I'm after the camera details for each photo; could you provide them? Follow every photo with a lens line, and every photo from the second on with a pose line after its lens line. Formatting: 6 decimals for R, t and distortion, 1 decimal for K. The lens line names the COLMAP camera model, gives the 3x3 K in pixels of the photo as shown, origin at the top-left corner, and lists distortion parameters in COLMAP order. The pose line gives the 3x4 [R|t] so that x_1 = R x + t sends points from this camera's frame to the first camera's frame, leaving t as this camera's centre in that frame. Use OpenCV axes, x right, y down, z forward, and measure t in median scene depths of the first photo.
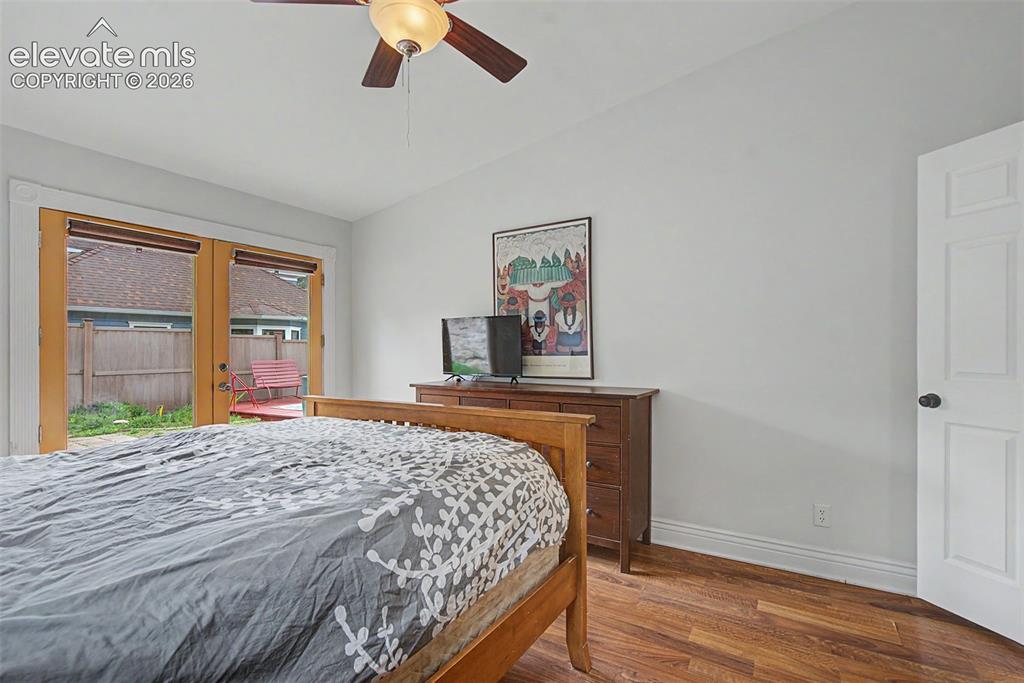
lens RADIAL K [[469.6, 0, 506.7], [0, 469.6, 341.5], [0, 0, 1]] dist [-0.002772, 0.001136]
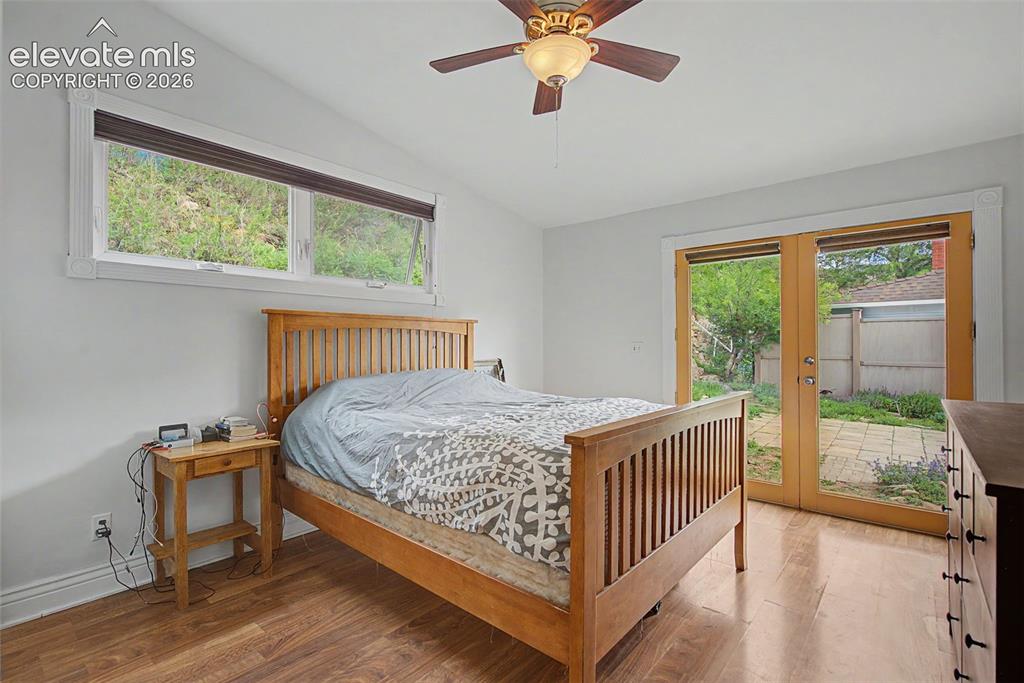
lens RADIAL K [[469.6, 0, 506.7], [0, 469.6, 341.5], [0, 0, 1]] dist [-0.002772, 0.001136]
pose [[-0.156280, -0.000946, -0.987712, 1.264701], [0.016464, 0.999858, -0.003563, 0.021526], [0.987576, -0.016818, -0.156243, 1.411390]]
